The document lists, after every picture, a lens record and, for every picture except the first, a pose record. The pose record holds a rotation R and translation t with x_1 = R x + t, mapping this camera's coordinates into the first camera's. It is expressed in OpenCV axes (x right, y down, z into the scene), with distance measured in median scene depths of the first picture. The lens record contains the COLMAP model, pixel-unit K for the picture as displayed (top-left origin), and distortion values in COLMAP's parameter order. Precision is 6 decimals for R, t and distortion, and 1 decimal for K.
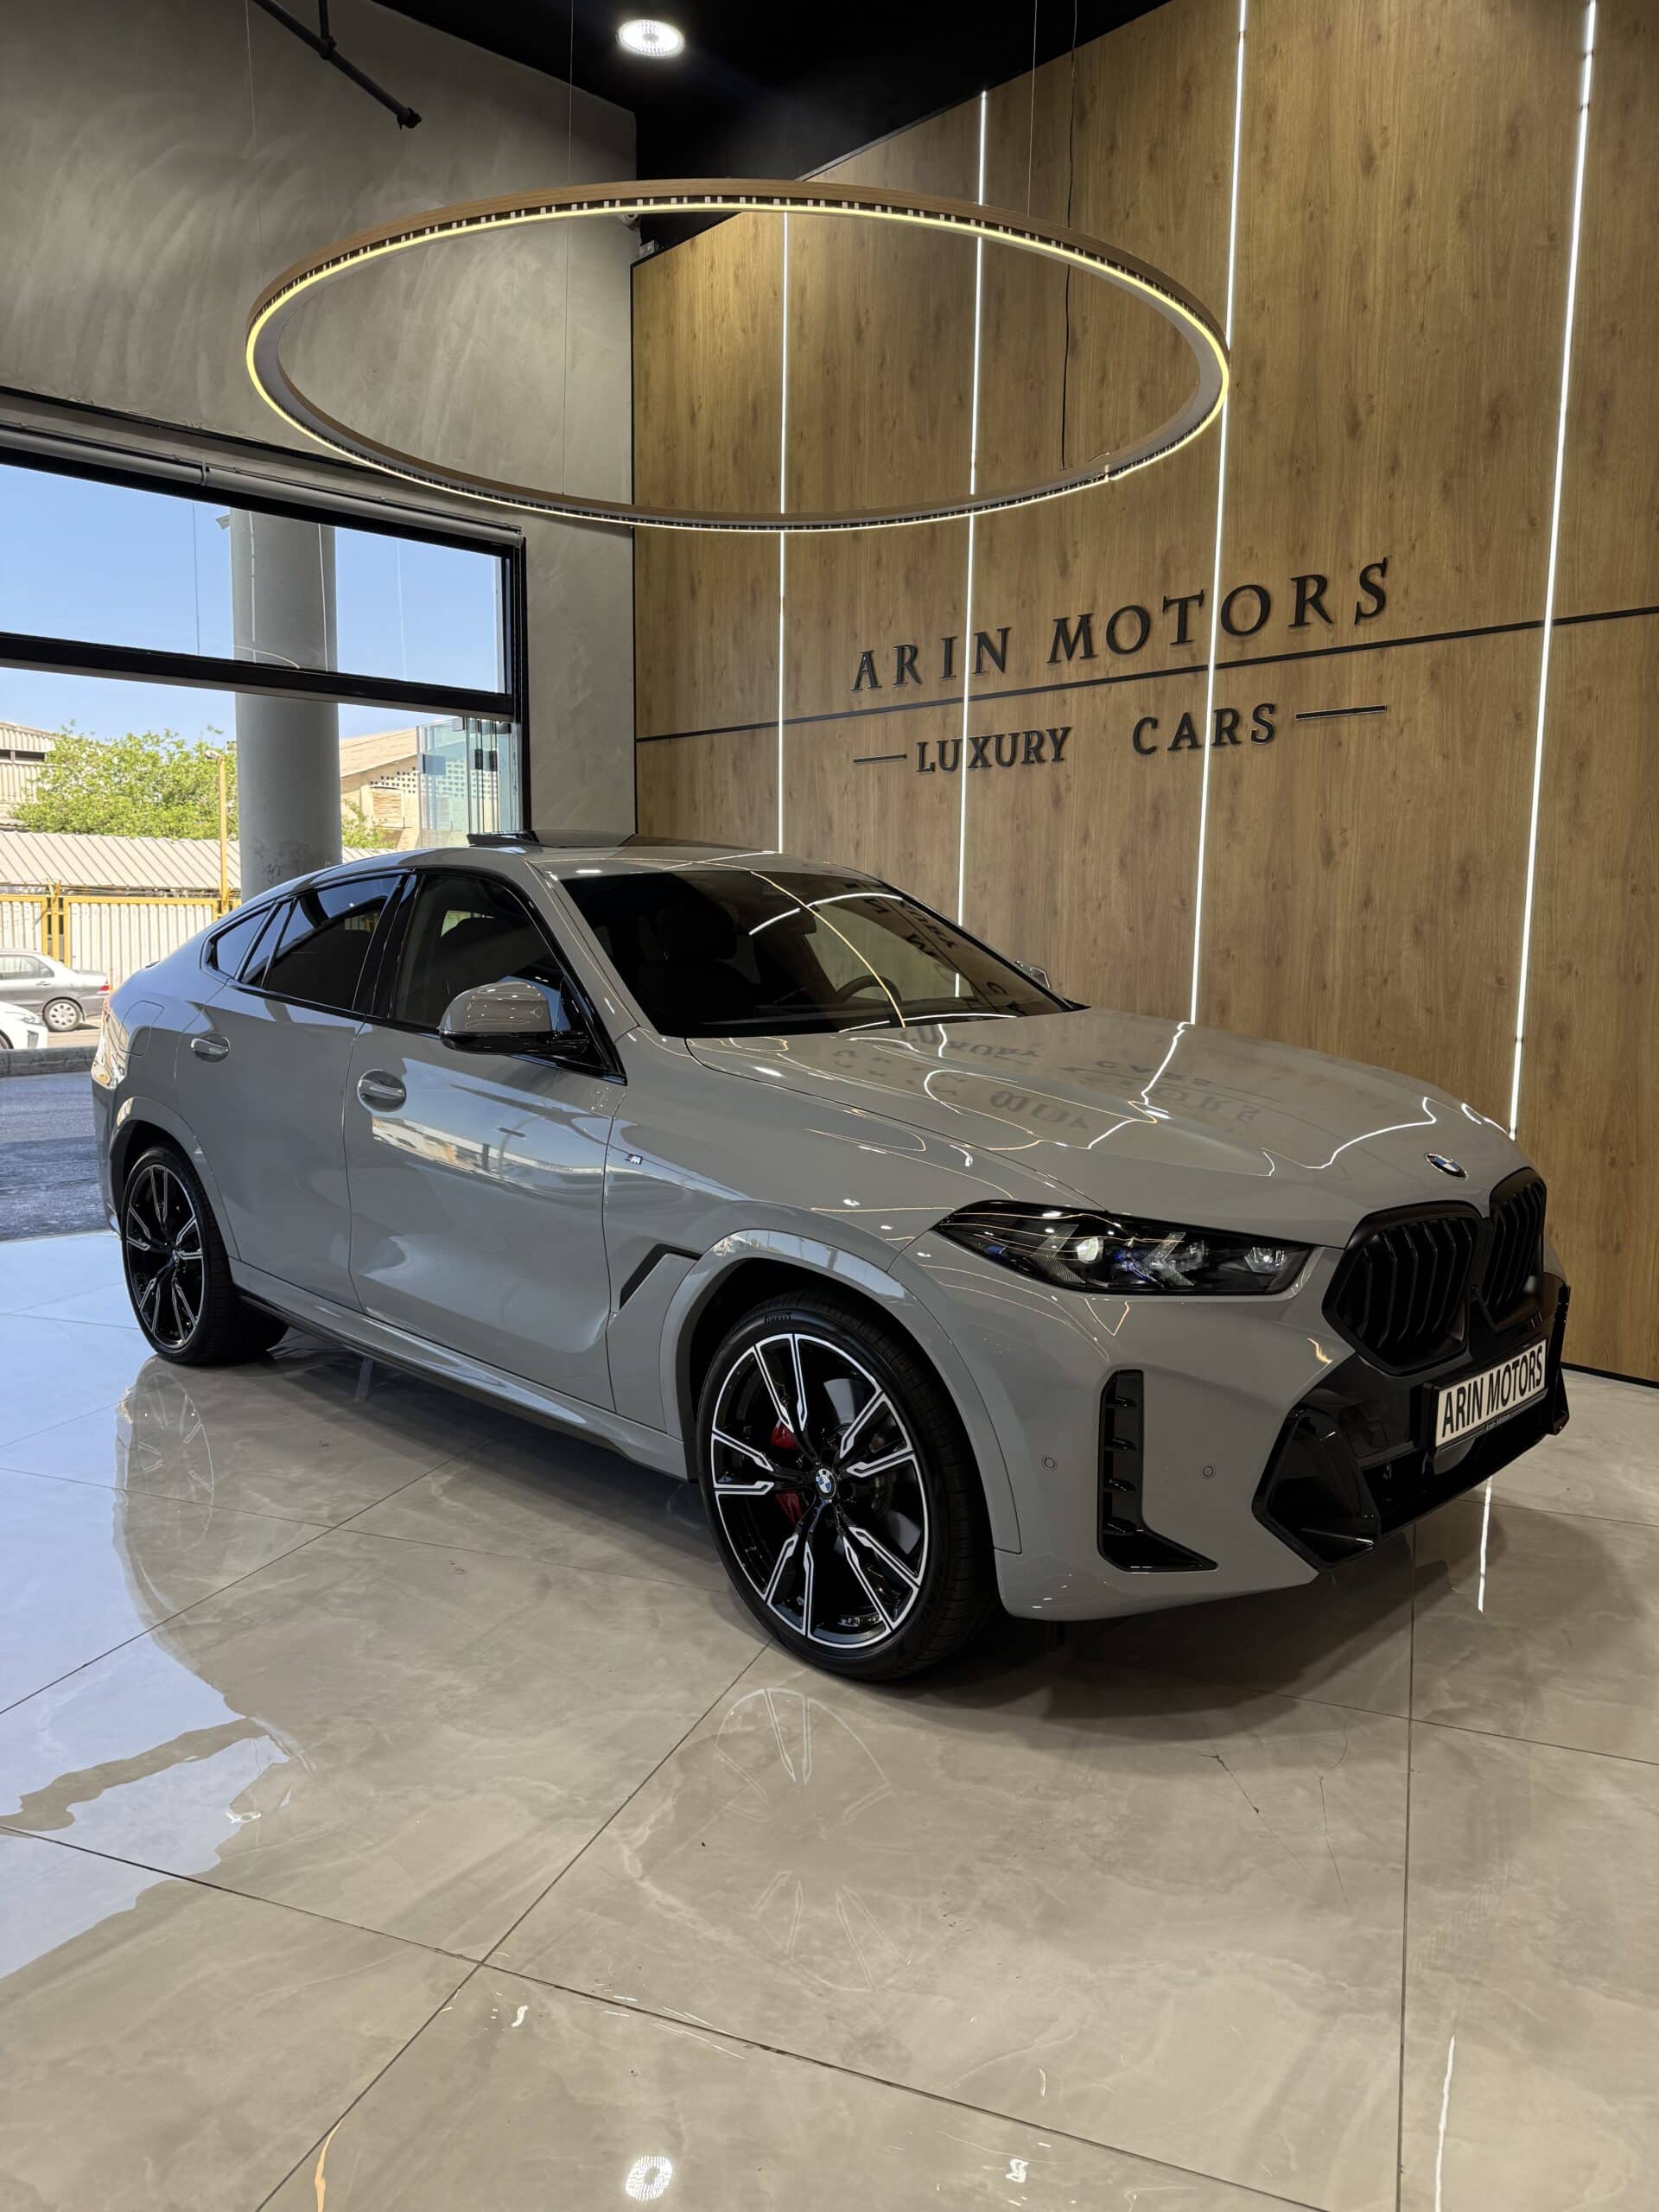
lens RADIAL K [[1573.7, 0, 806.0], [0, 1573.7, 1141.5], [0, 0, 1]] dist [0.019861, -0.030585]
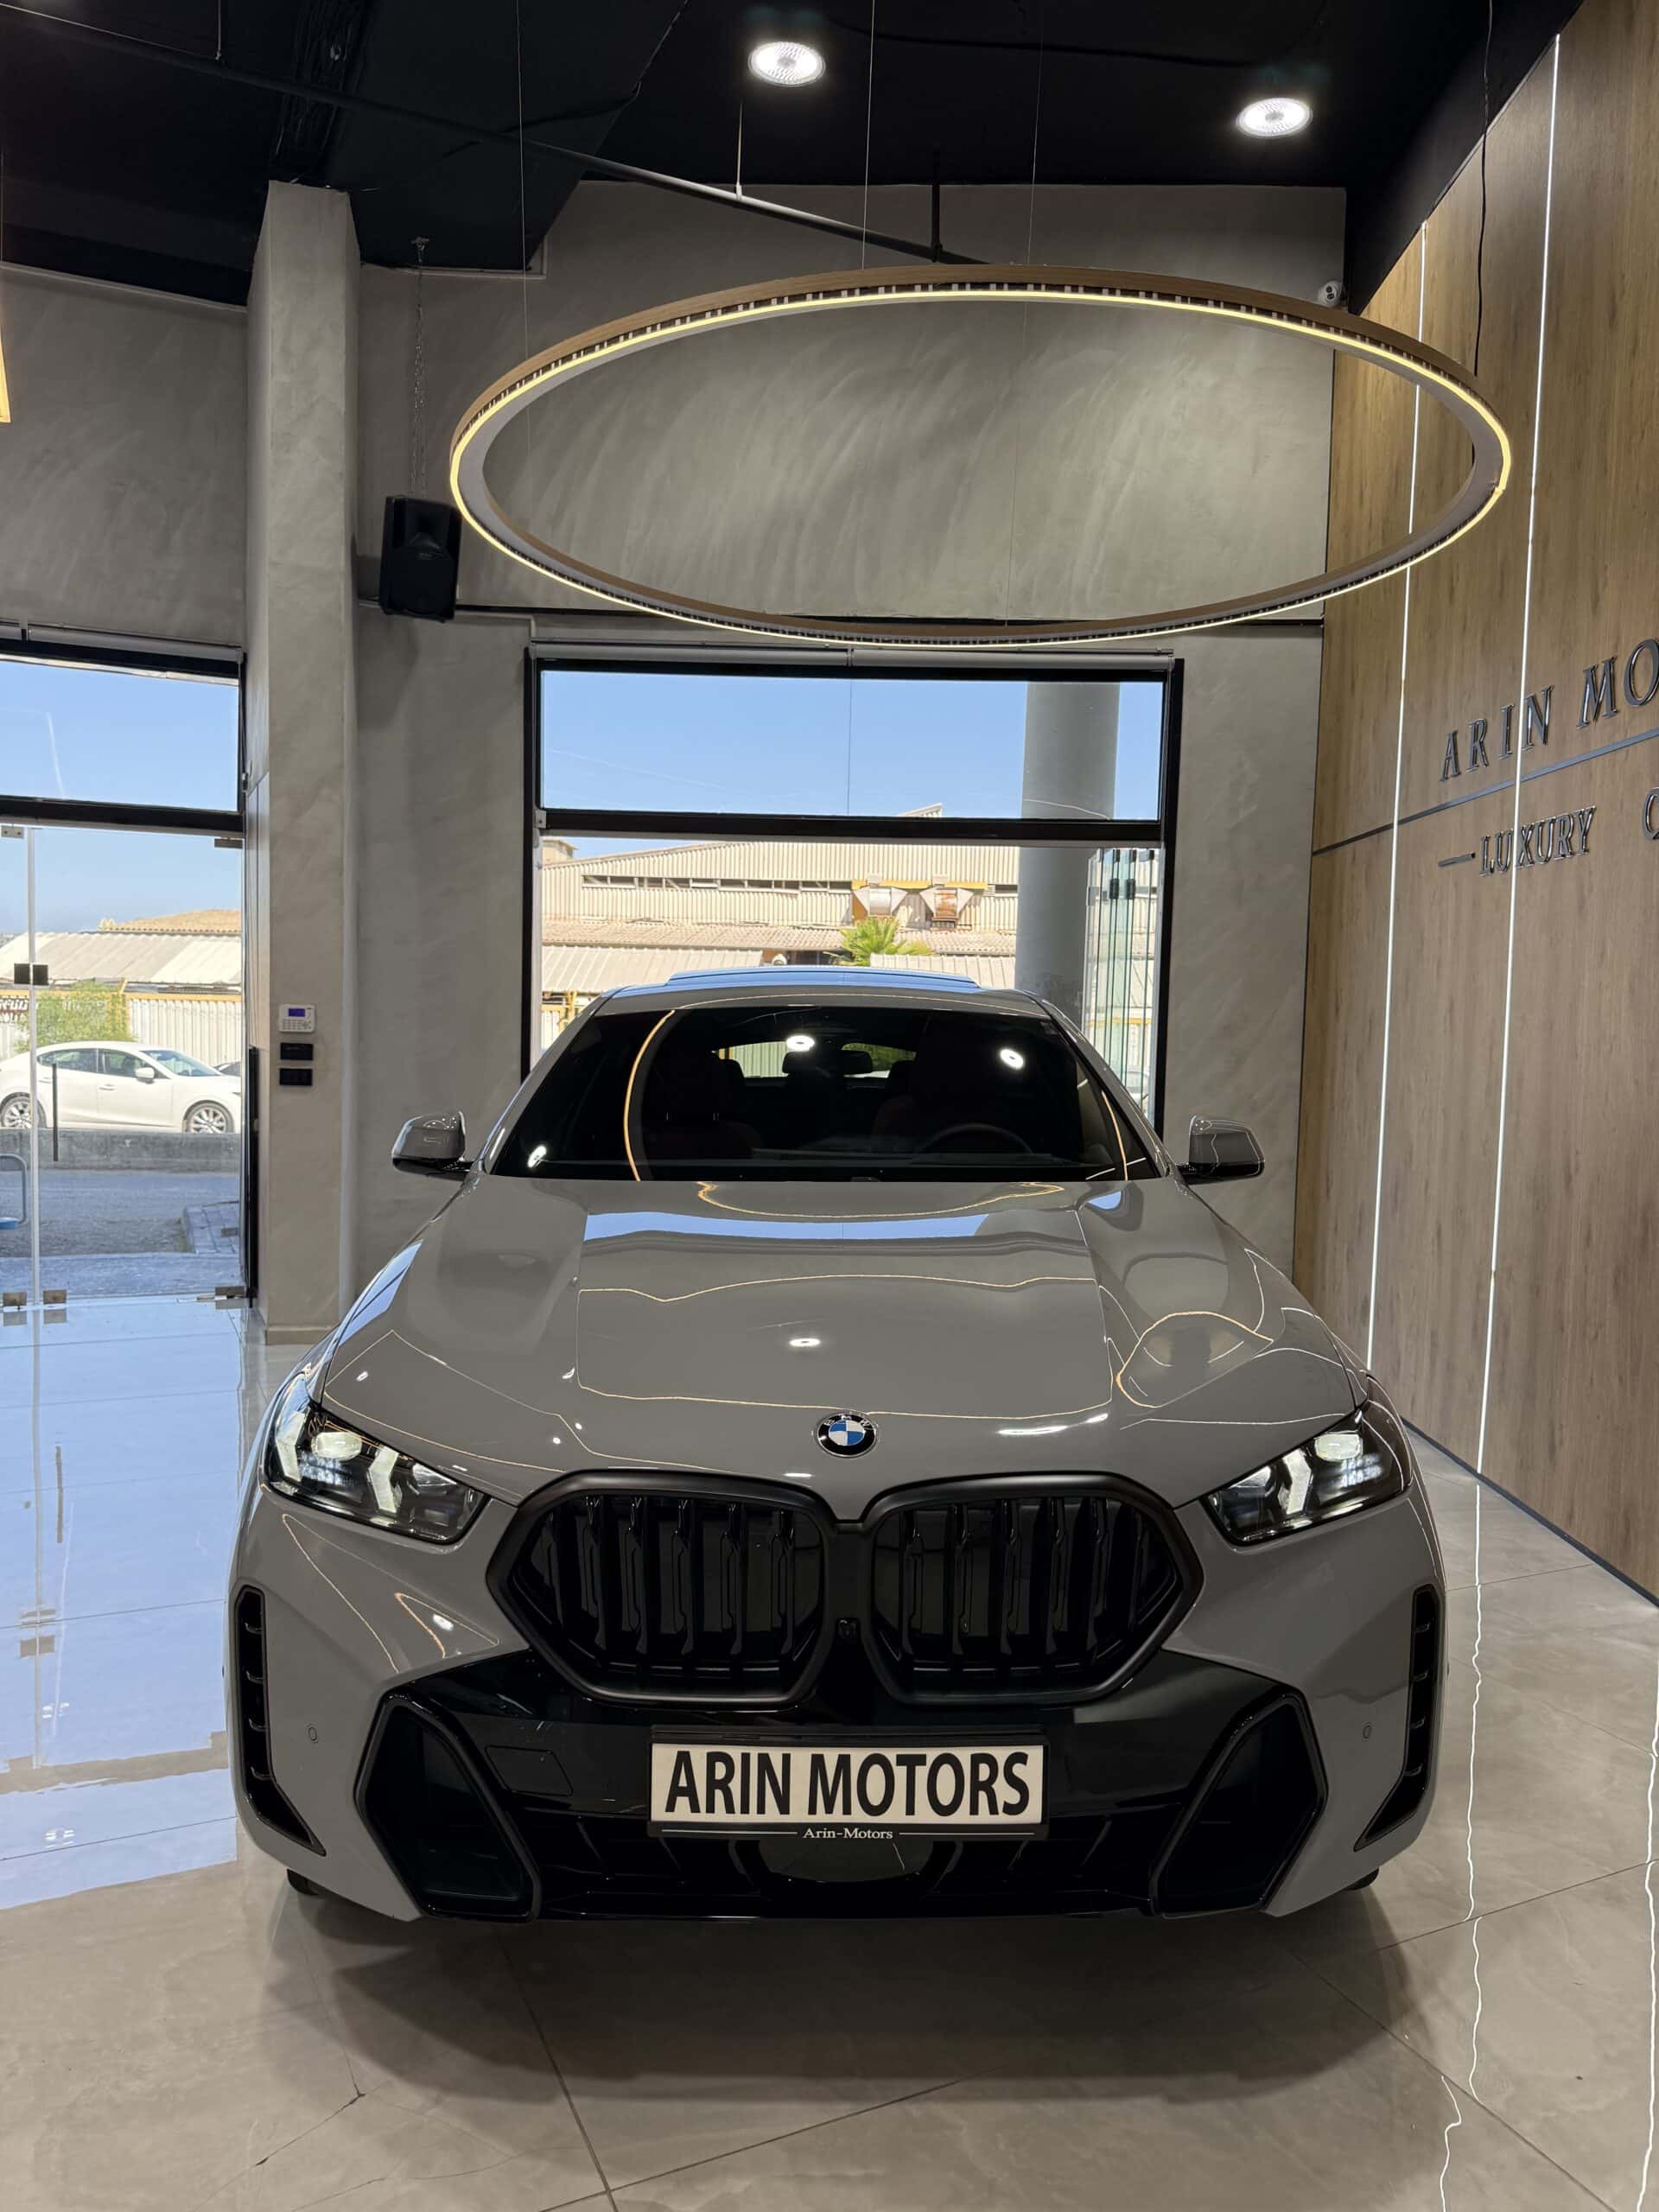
lens RADIAL K [[1541.2, 0, 823.6], [0, 1541.2, 1131.0], [0, 0, 1]] dist [0.061388, -0.078853]
pose [[0.719577, 0.059187, -0.691885, 0.392210], [-0.112321, 0.993161, -0.031857, -0.044152], [0.685268, 0.100637, 0.721304, 0.216788]]
